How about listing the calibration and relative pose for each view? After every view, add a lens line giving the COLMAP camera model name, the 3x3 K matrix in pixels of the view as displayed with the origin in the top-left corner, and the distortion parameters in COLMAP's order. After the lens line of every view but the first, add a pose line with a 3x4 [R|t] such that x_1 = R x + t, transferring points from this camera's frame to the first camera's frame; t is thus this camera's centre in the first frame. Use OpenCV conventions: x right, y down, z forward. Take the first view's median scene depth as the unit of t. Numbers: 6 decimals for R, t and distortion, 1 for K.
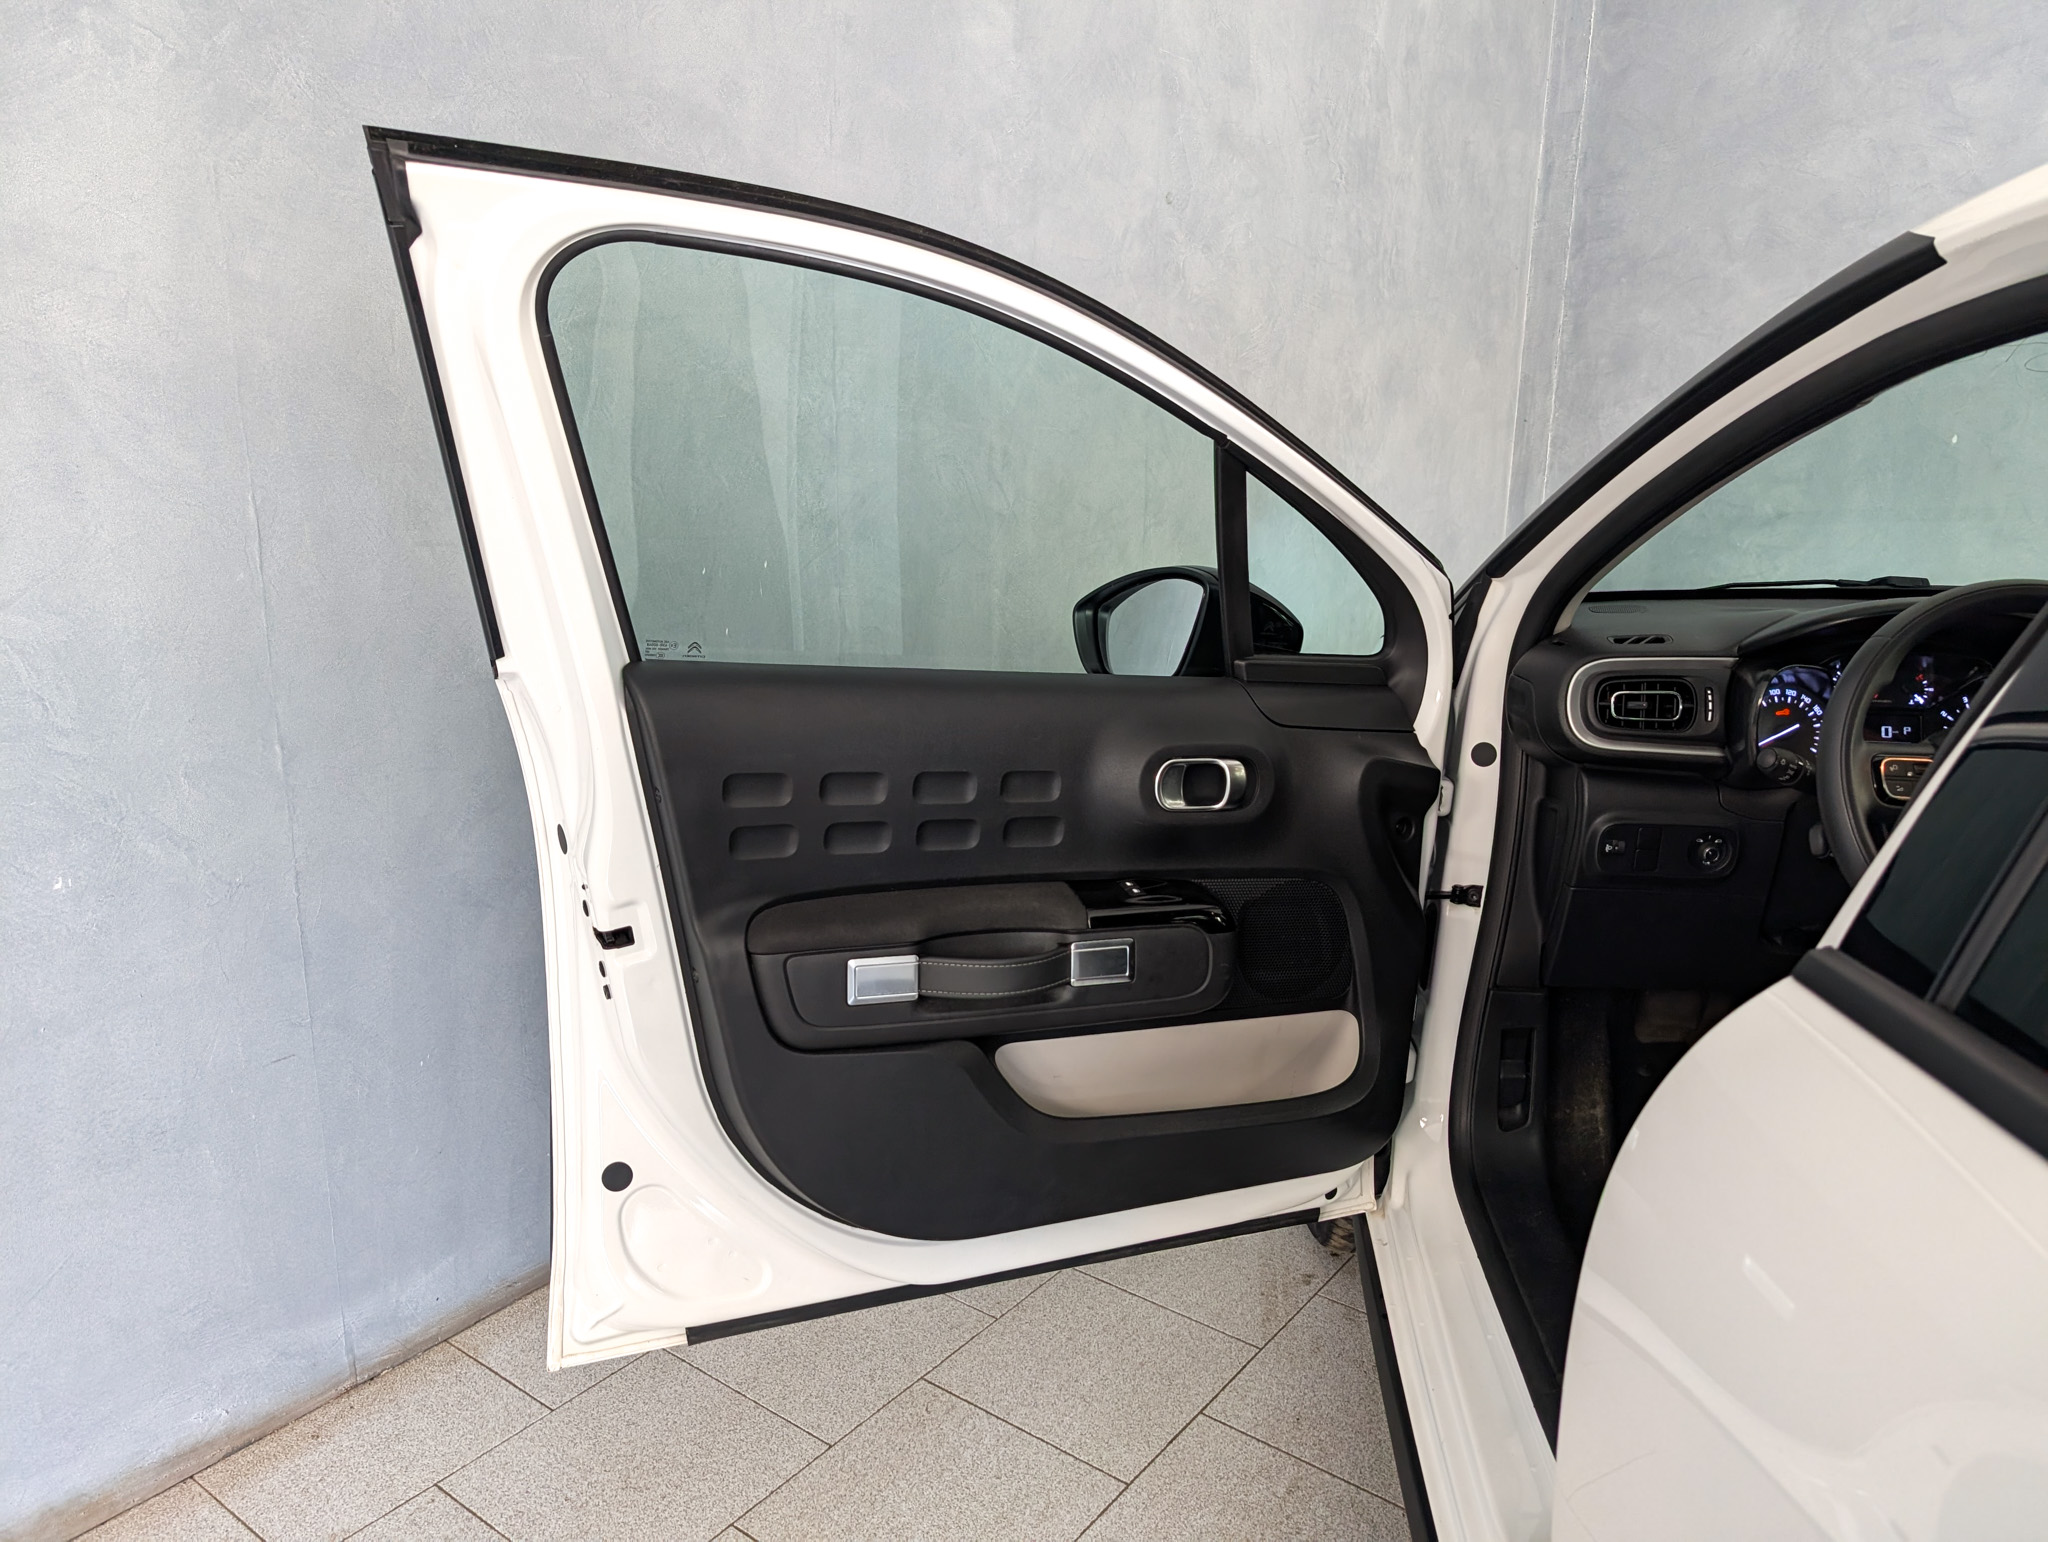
lens RADIAL K [[1479.0, 0, 1066.3], [0, 1479.0, 764.8], [0, 0, 1]] dist [0.008445, -0.001443]
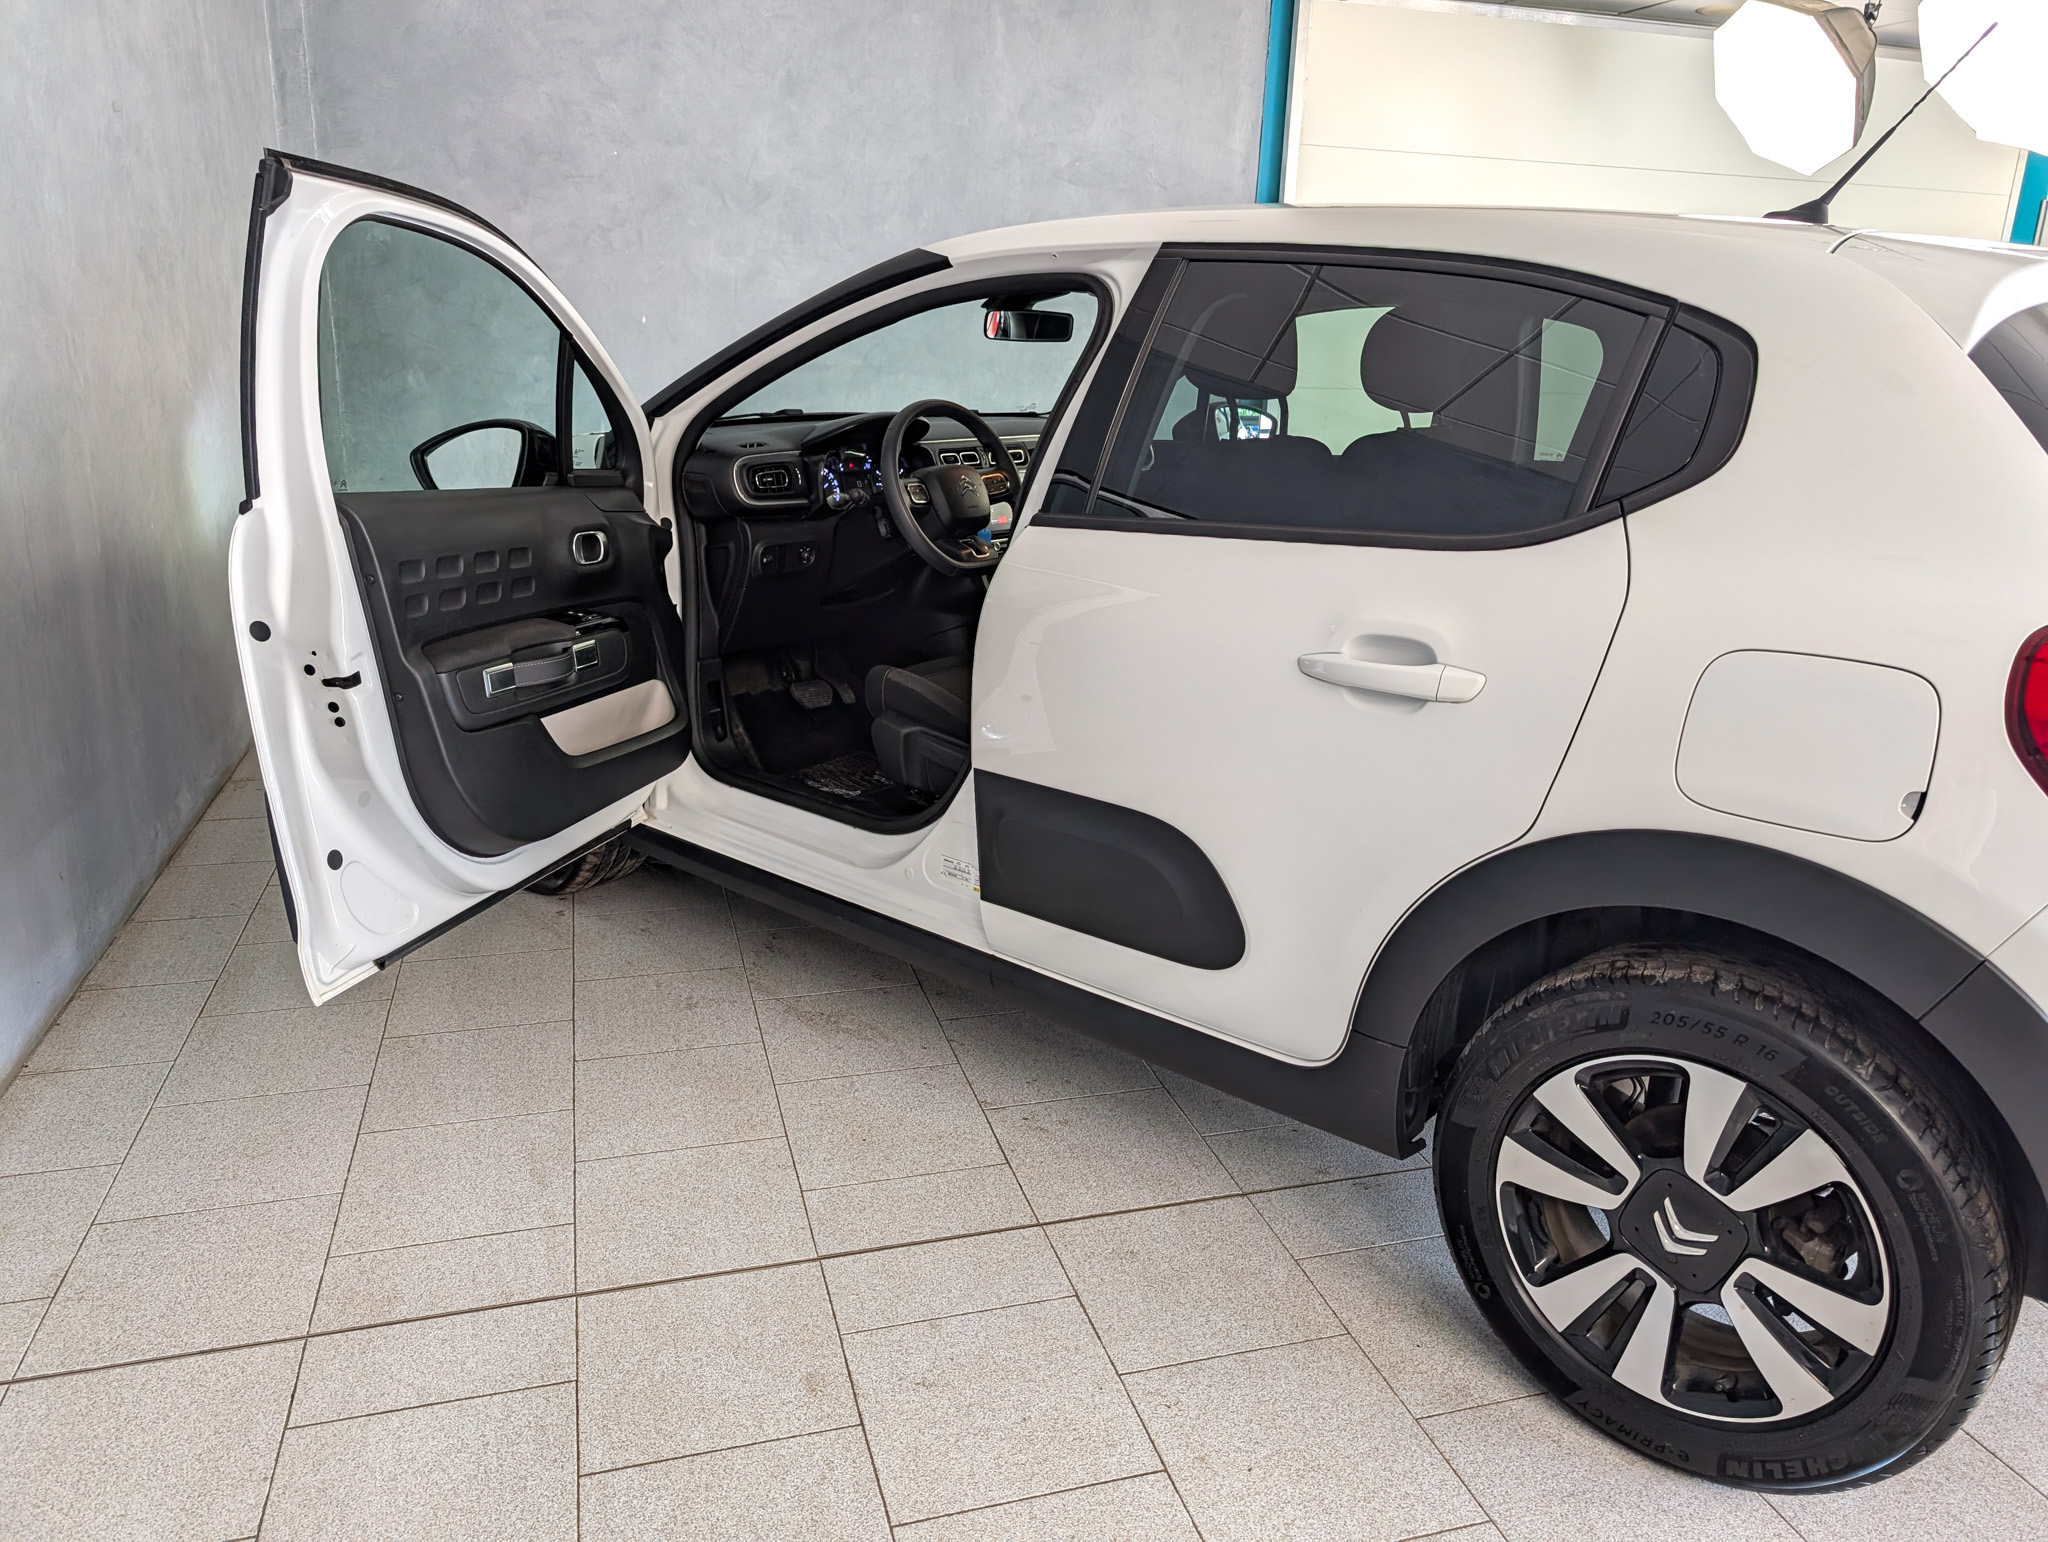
lens RADIAL K [[1501.3, 0, 1038.3], [0, 1501.3, 767.1], [0, 0, 1]] dist [0.003383, -0.003724]
pose [[0.602124, -0.230159, 0.764508, -0.914371], [0.168358, 0.972619, 0.160214, 0.064542], [-0.780450, 0.032243, 0.624387, -0.421663]]
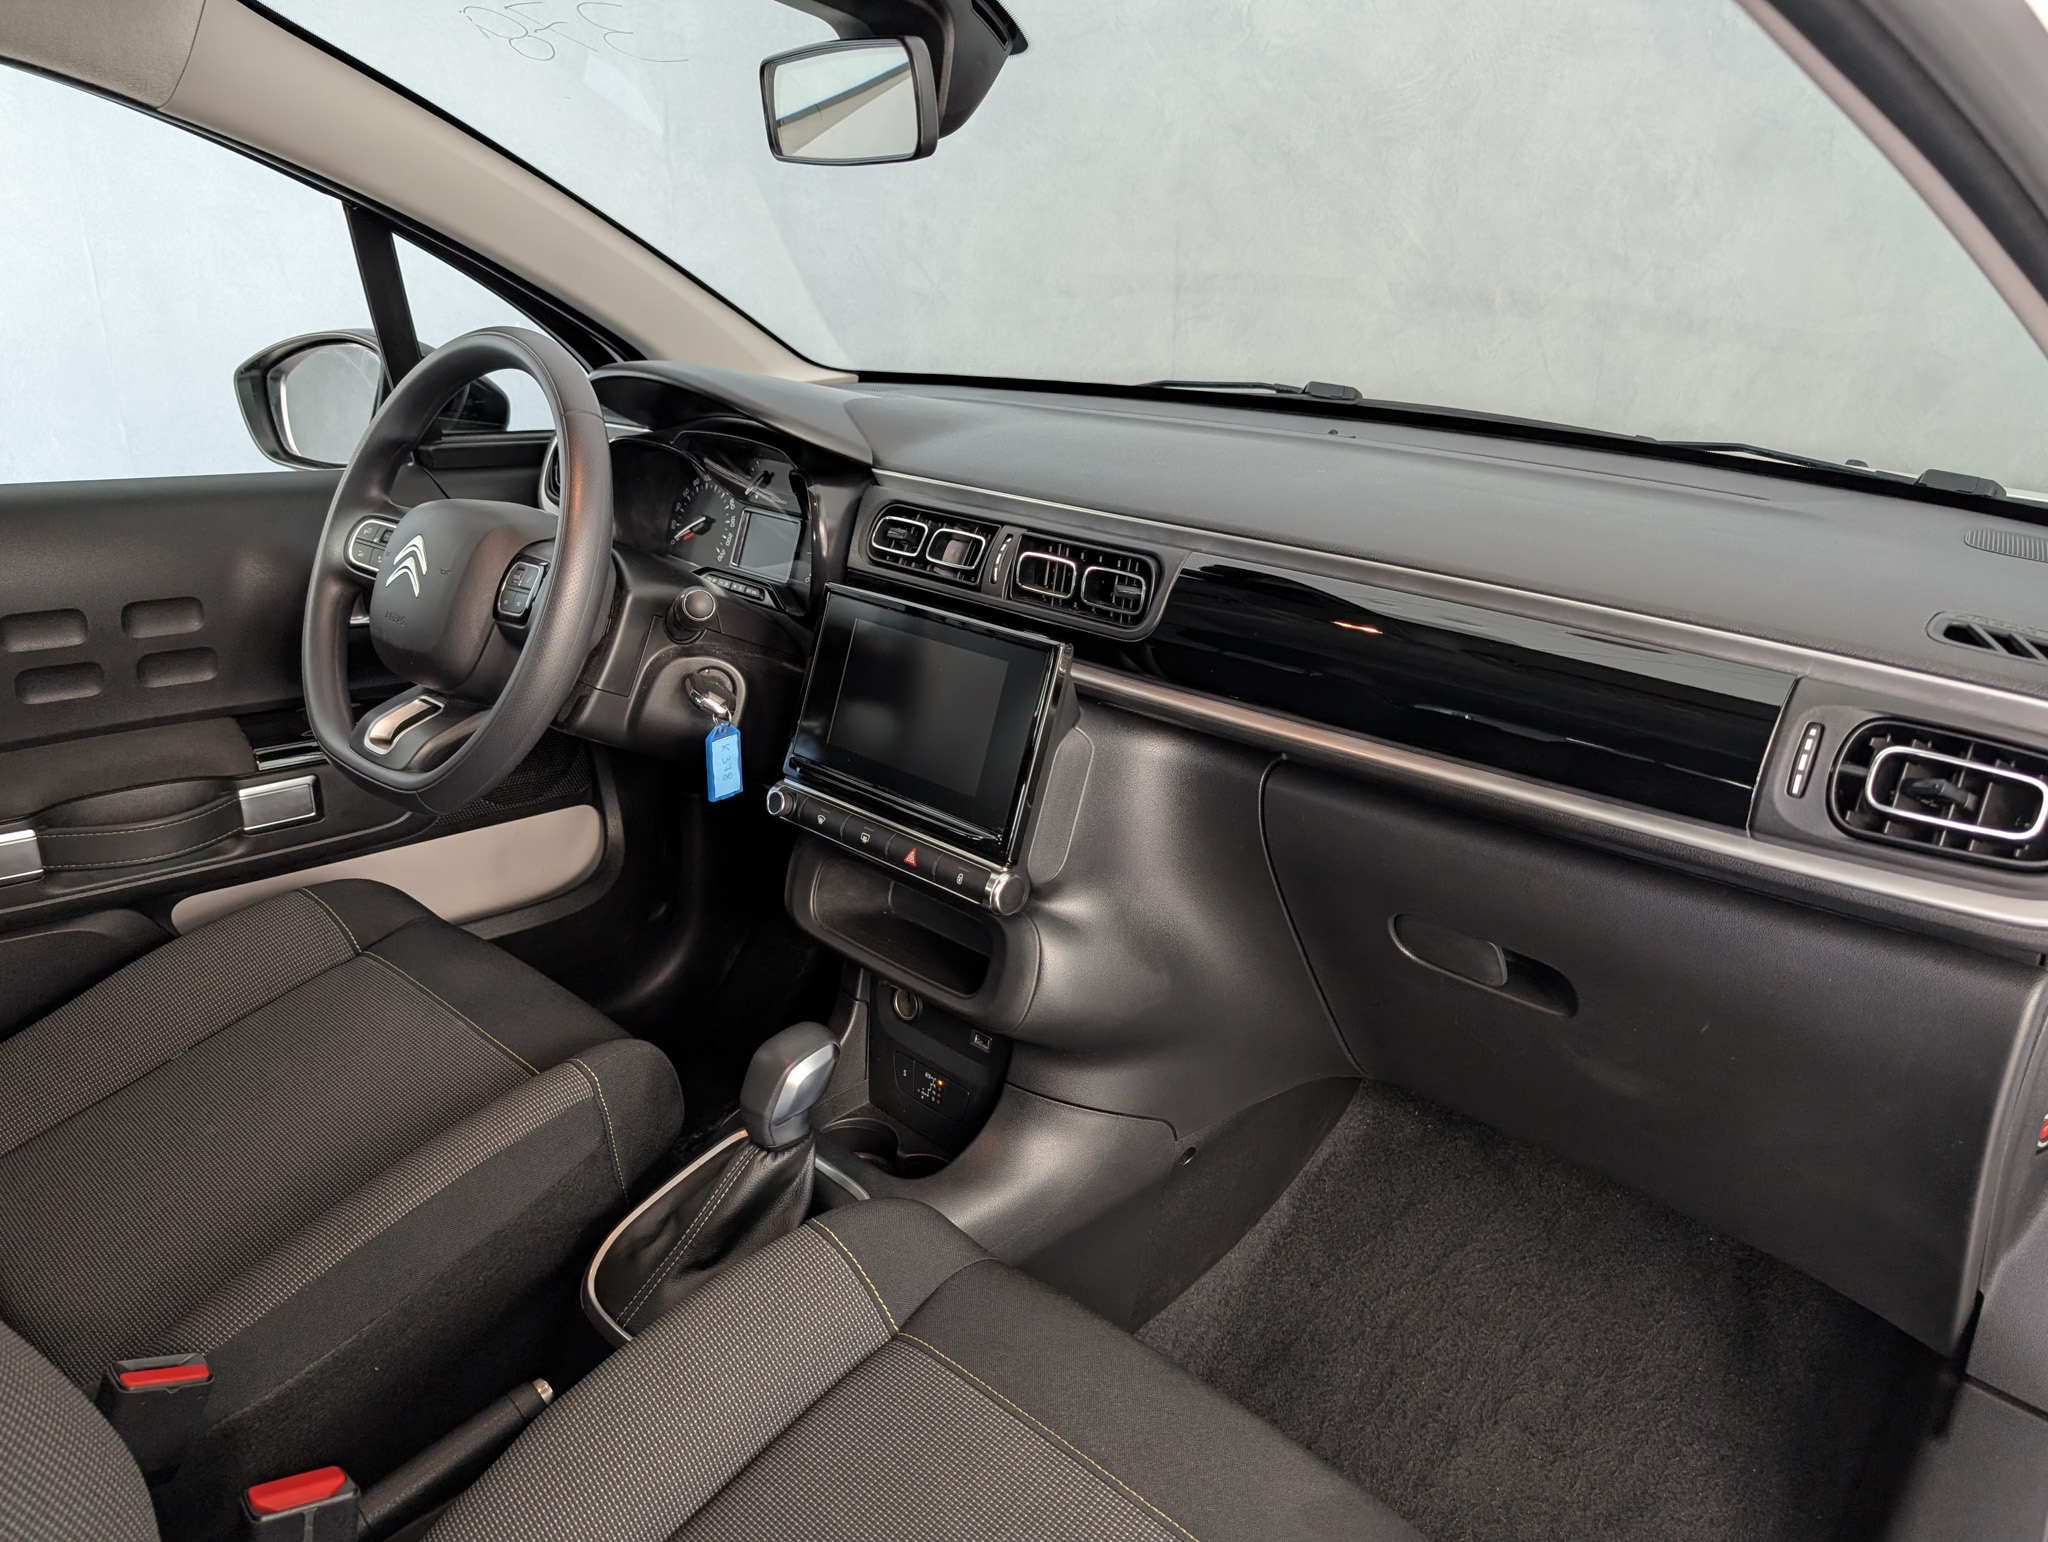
lens RADIAL K [[1487.4, 0, 1060.7], [0, 1487.4, 775.4], [0, 0, 1]] dist [0.004634, 0.003309]
pose [[0.772376, 0.214840, -0.597728, 1.174873], [-0.145696, 0.975893, 0.162496, -0.051016], [0.618230, -0.038421, 0.785058, 0.443663]]
